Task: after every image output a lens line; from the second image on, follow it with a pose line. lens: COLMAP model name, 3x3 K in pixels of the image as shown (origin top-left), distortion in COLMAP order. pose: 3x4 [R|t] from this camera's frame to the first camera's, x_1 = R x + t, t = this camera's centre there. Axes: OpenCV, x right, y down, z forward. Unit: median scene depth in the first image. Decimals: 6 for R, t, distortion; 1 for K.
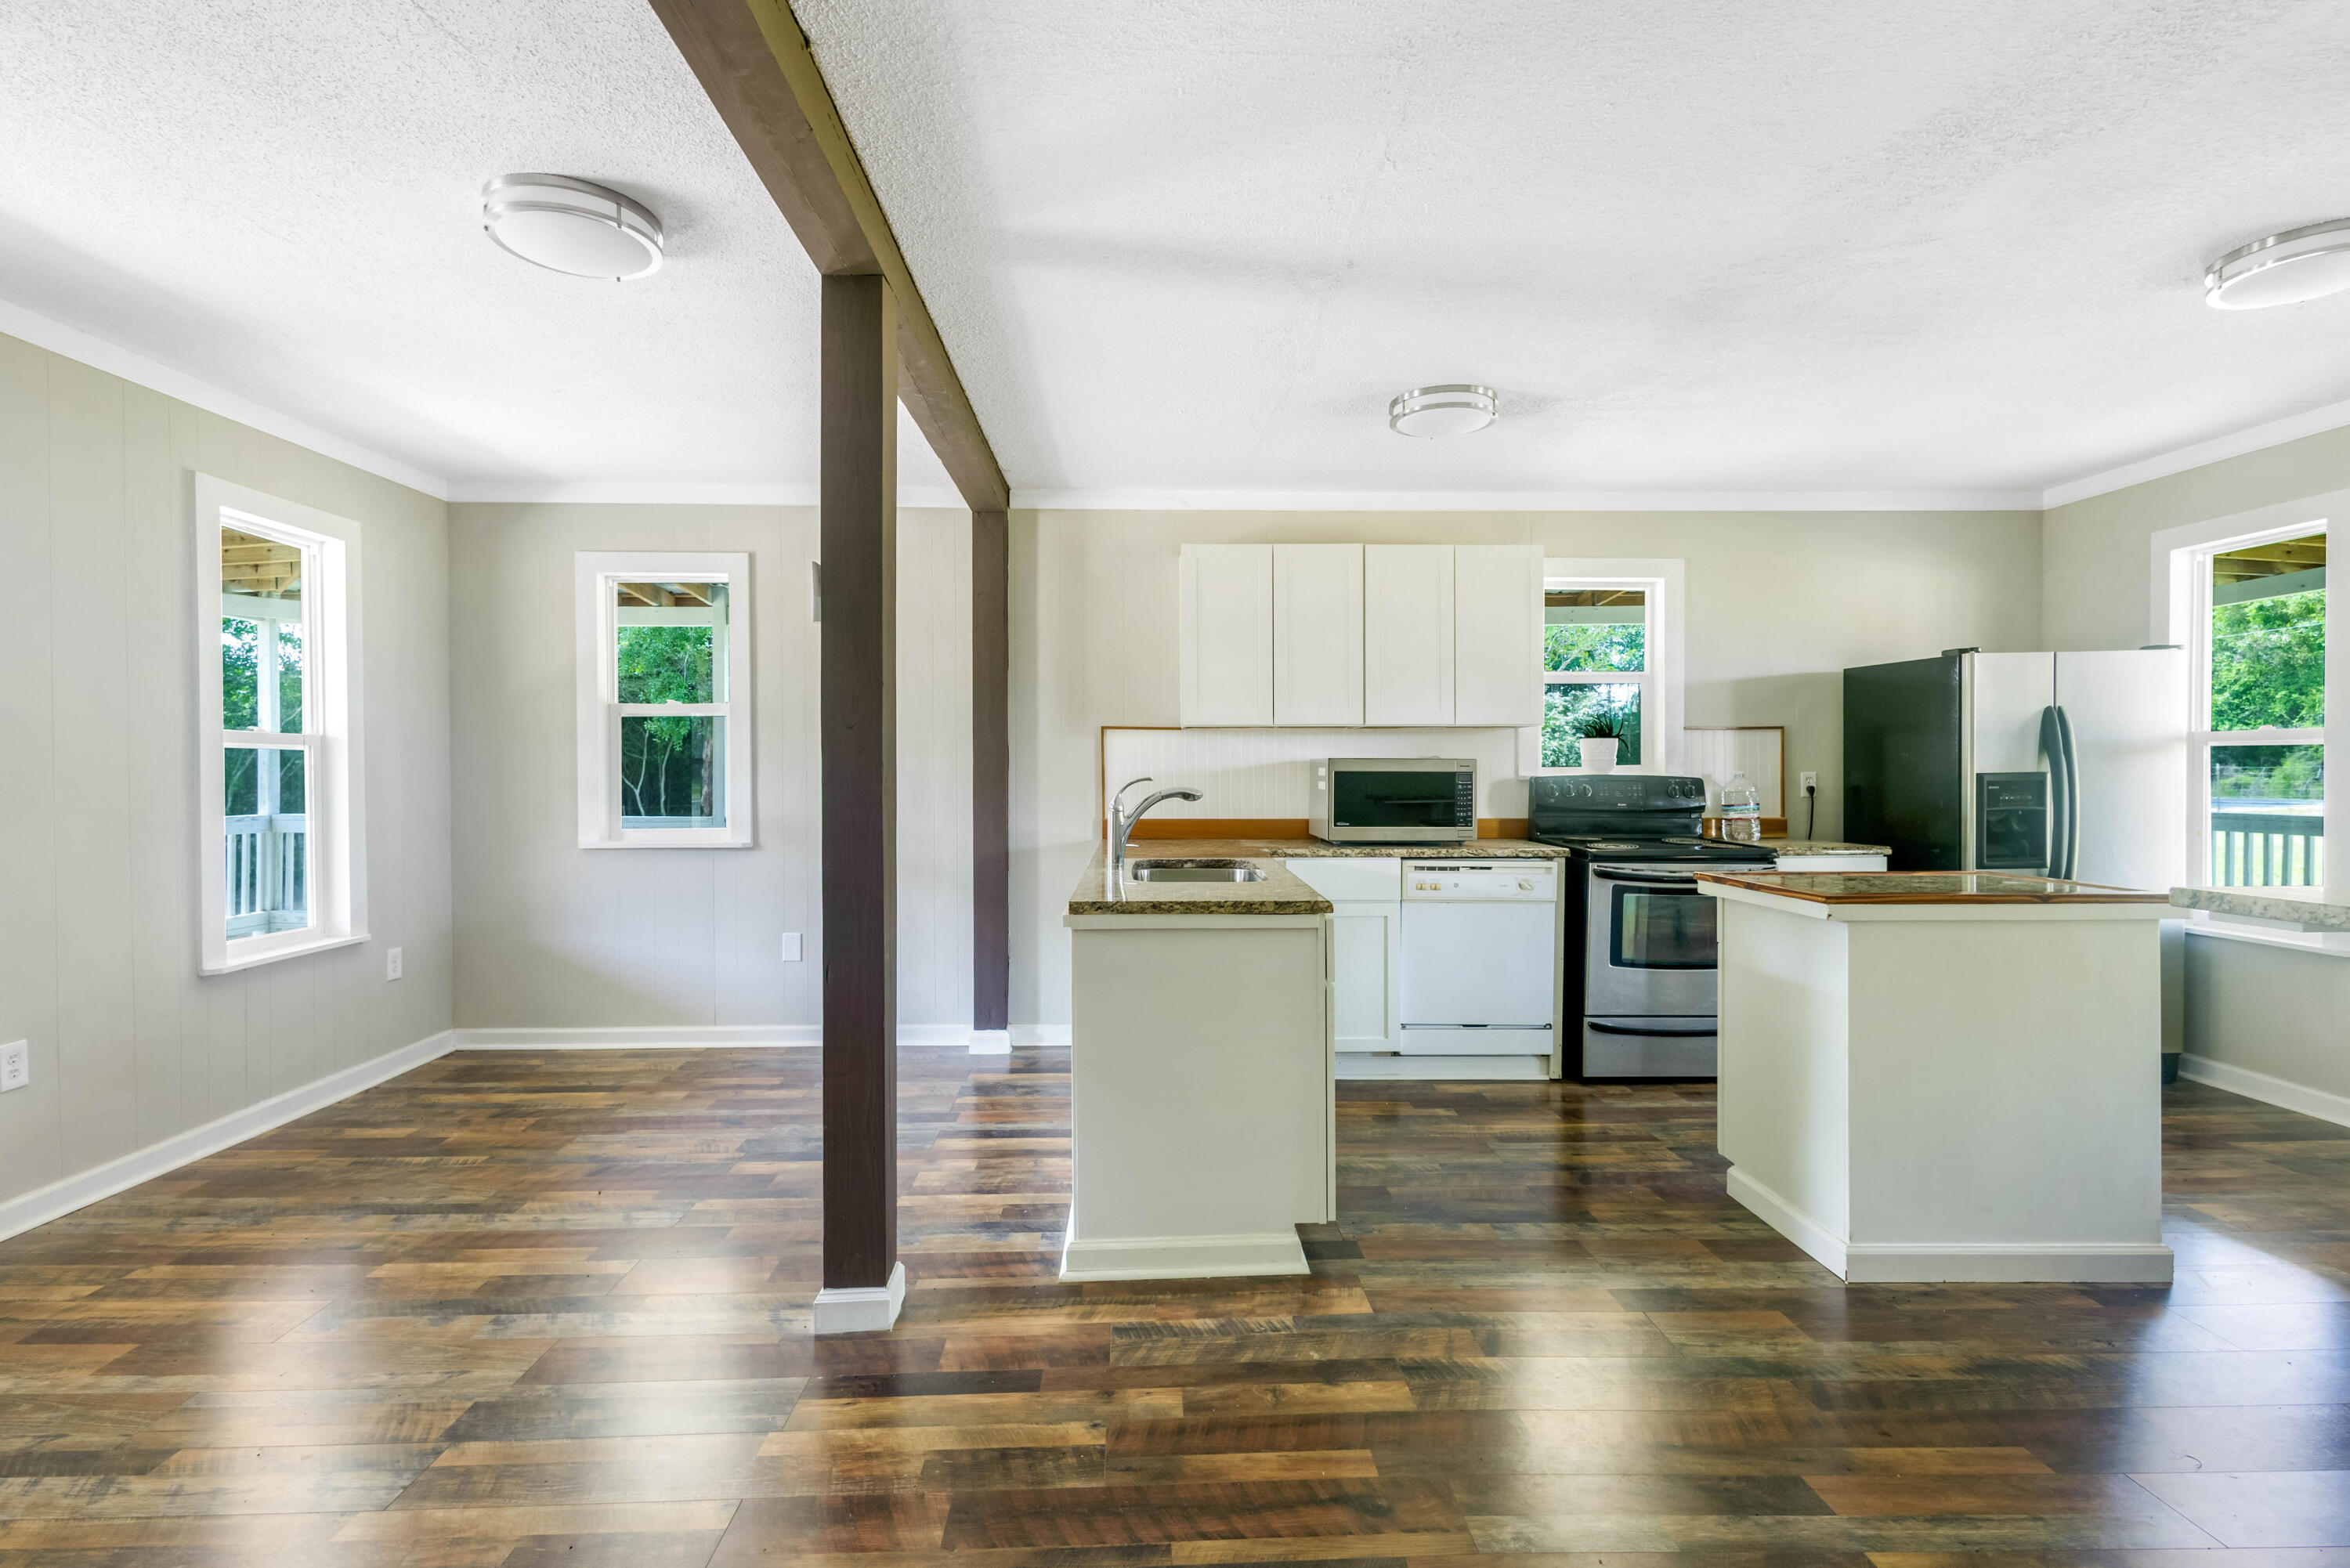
lens RADIAL K [[1149.6, 0, 1175.0], [0, 1149.6, 784.0], [0, 0, 1]] dist [0.000889, -0.000438]
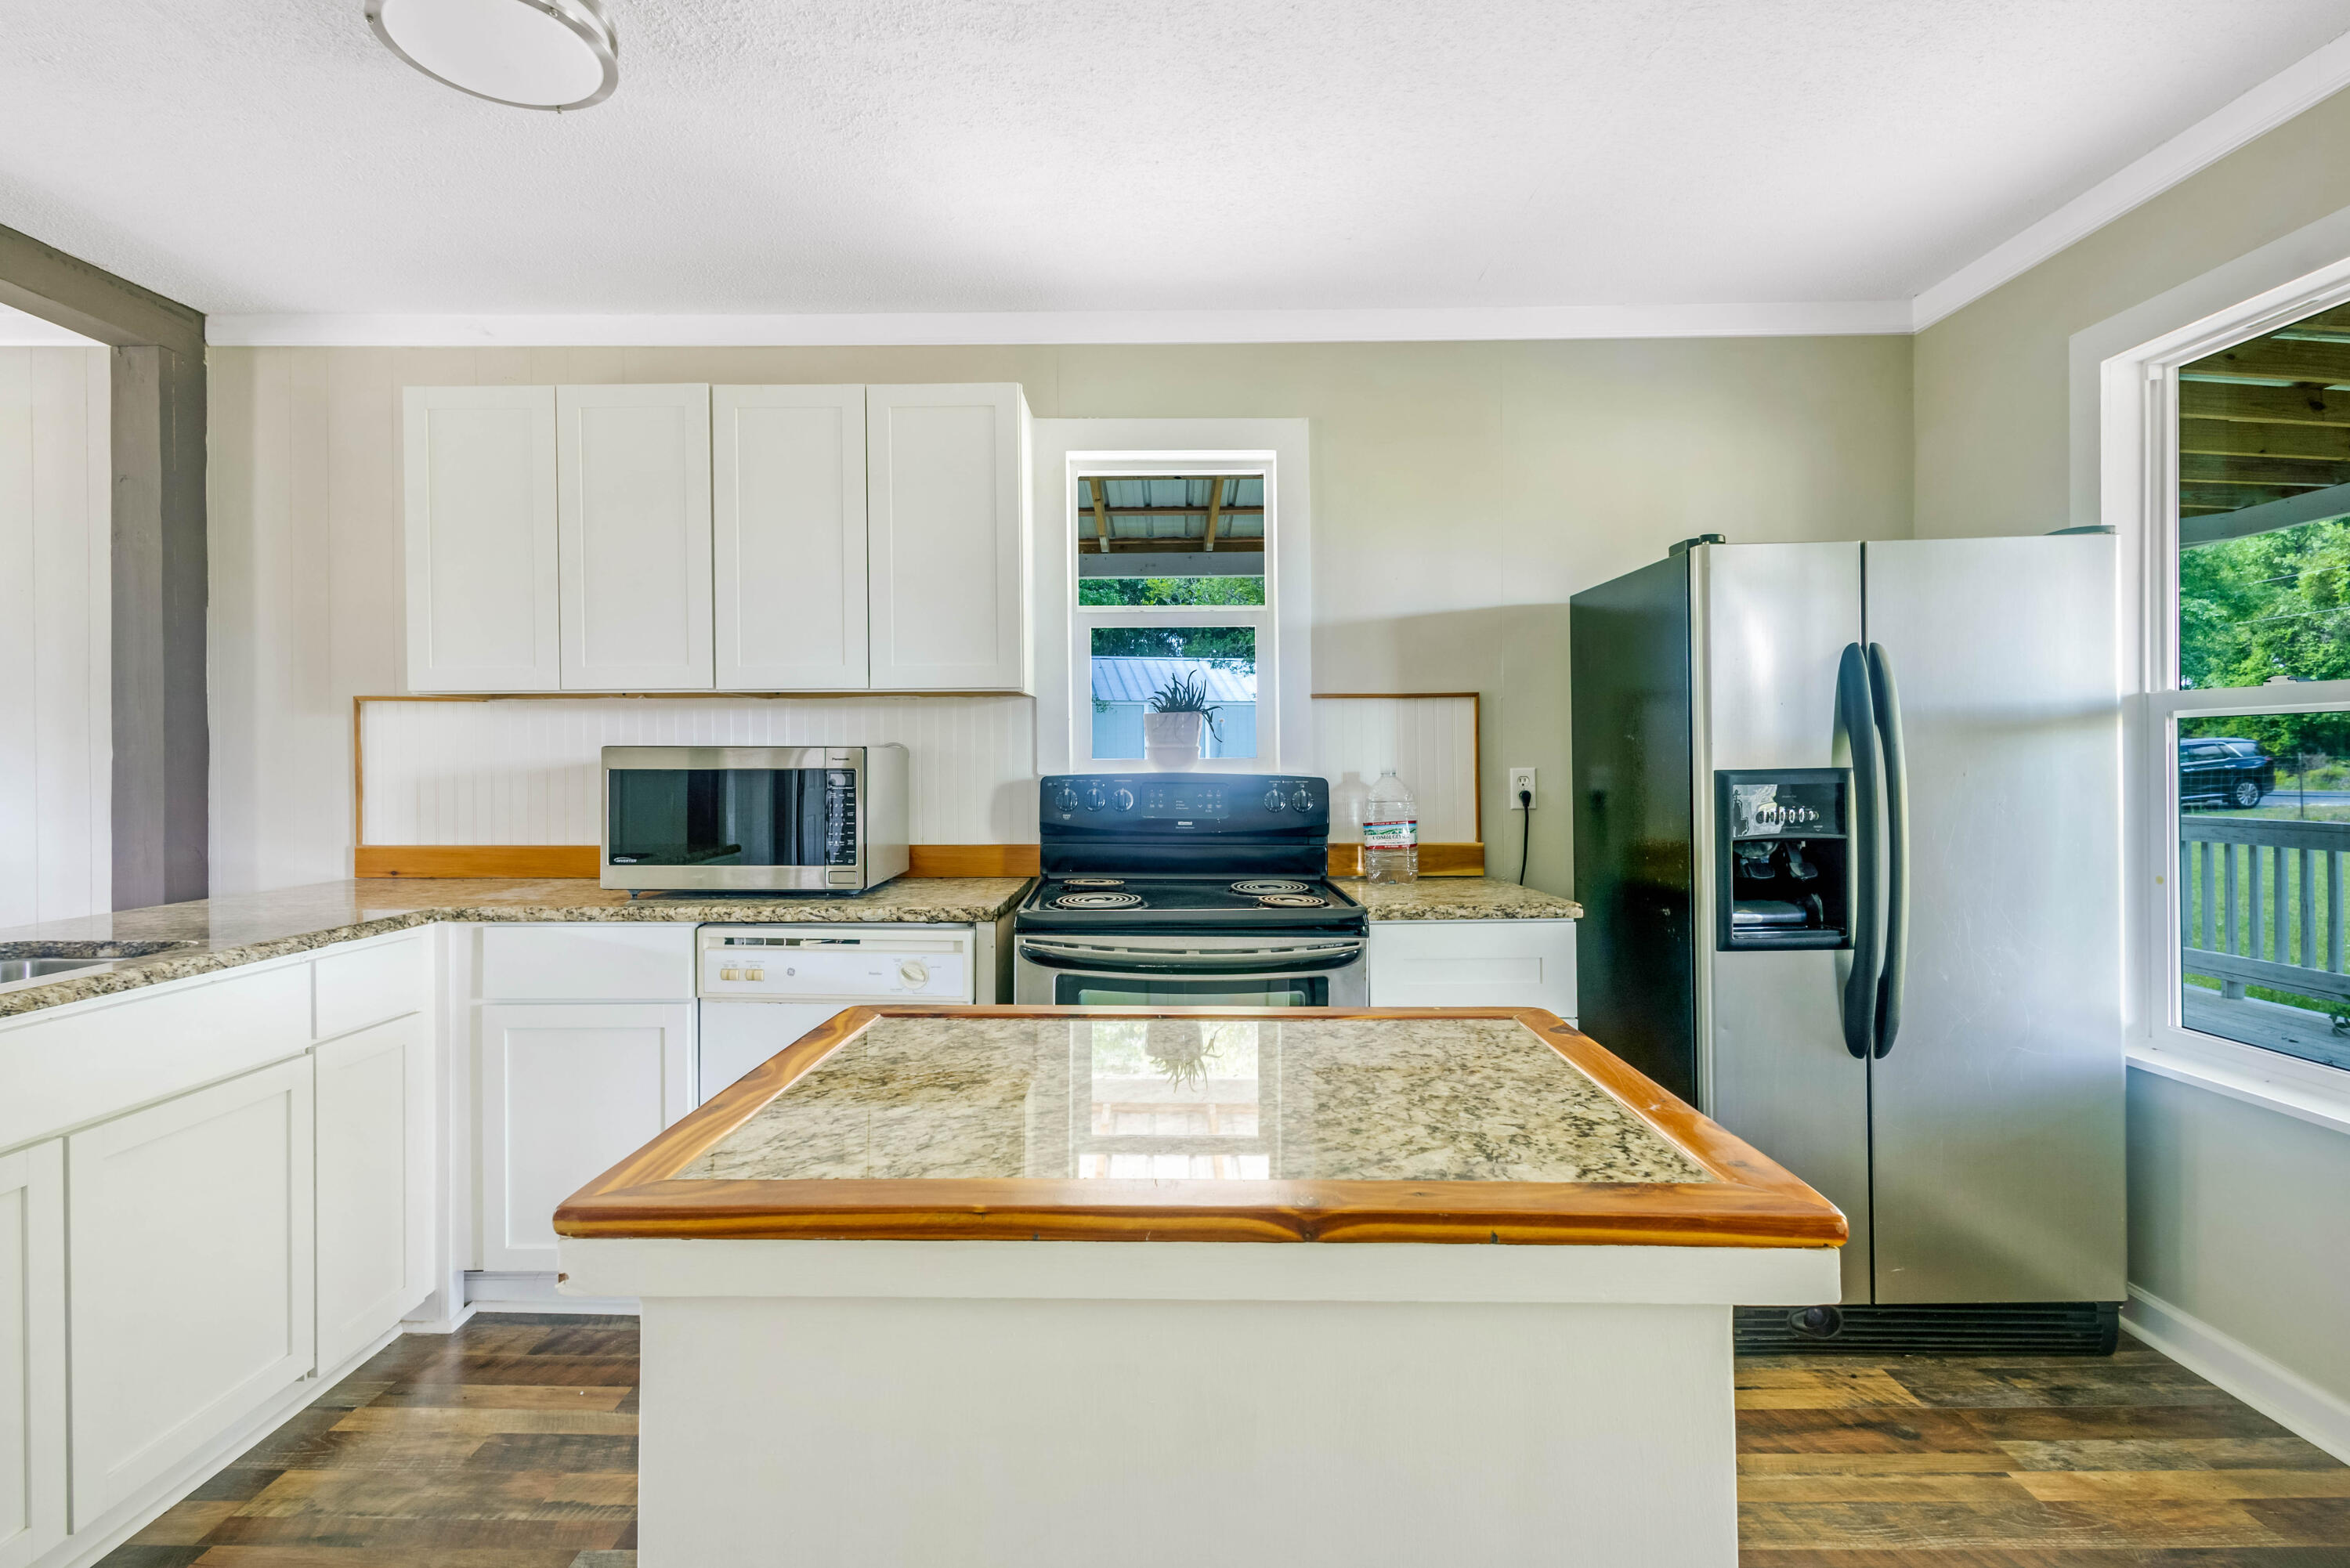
lens RADIAL K [[1167.8, 0, 1175.0], [0, 1167.8, 784.0], [0, 0, 1]] dist [-0.000985, 0.000552]
pose [[0.999405, -0.001874, -0.034427, 0.423876], [0.002076, 0.999981, 0.005825, -0.006402], [0.034415, -0.005893, 0.999390, 0.409432]]
